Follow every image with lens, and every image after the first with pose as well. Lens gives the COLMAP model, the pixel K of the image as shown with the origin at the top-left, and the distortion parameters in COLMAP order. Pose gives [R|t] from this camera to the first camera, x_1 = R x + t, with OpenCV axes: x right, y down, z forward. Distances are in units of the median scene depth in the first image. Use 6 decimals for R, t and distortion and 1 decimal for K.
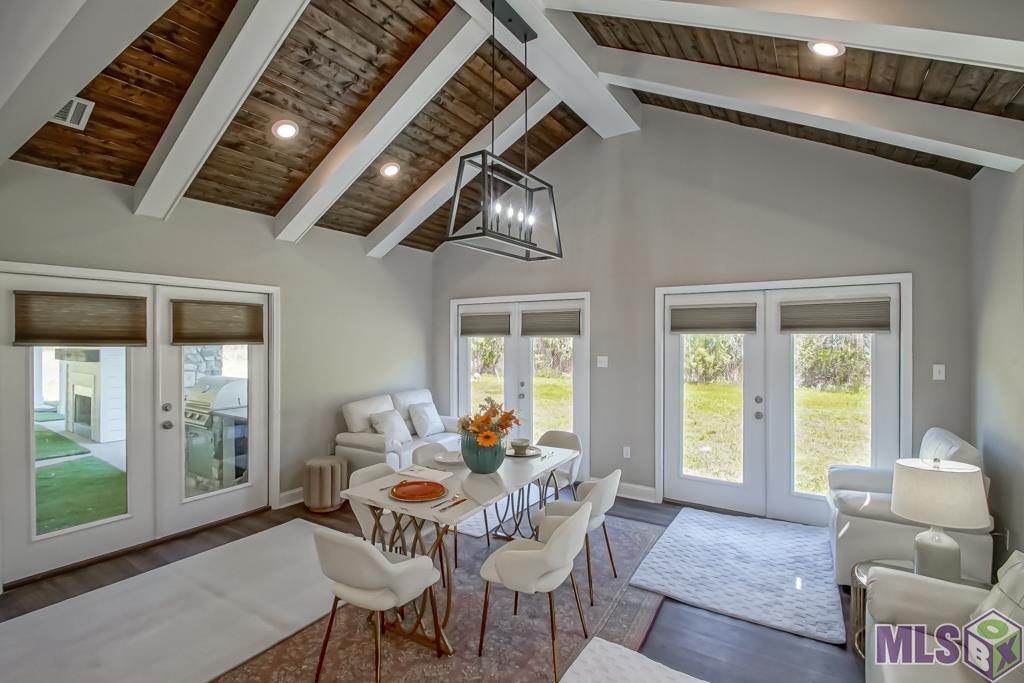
lens RADIAL K [[467.2, 0, 512.7], [0, 467.2, 336.3], [0, 0, 1]] dist [0.003866, -0.001760]
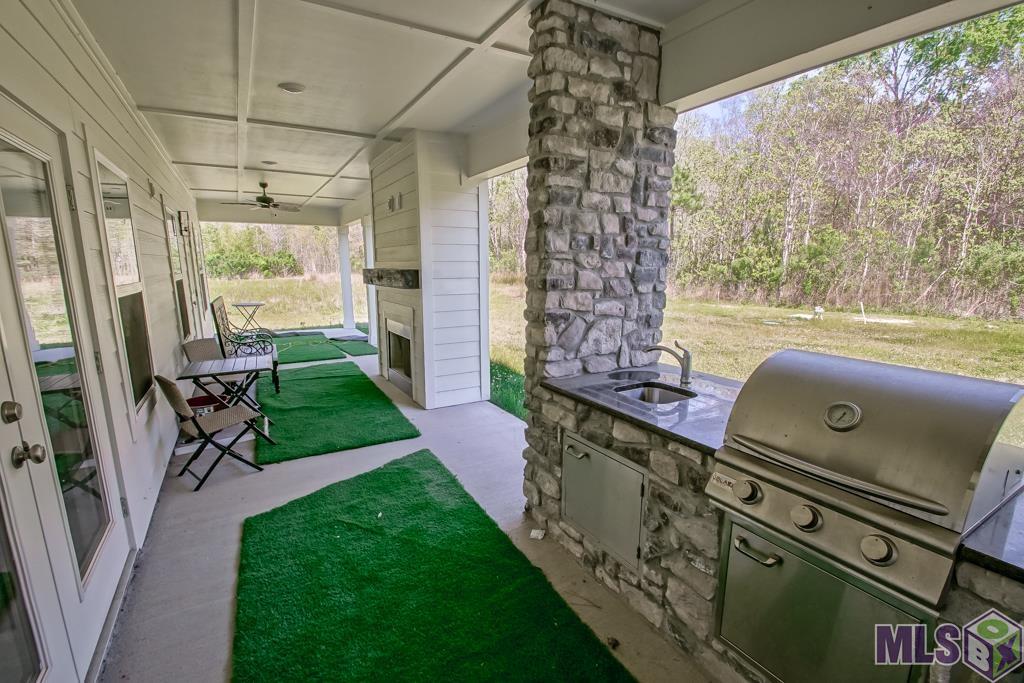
lens RADIAL K [[467.2, 0, 514.1], [0, 467.2, 340.8], [0, 0, 1]] dist [0.003866, -0.001760]
pose [[0.897140, 0.068650, -0.436380, -0.561386], [0.003340, 0.986768, 0.162102, 0.024768], [0.441734, -0.146885, 0.885040, 0.554114]]
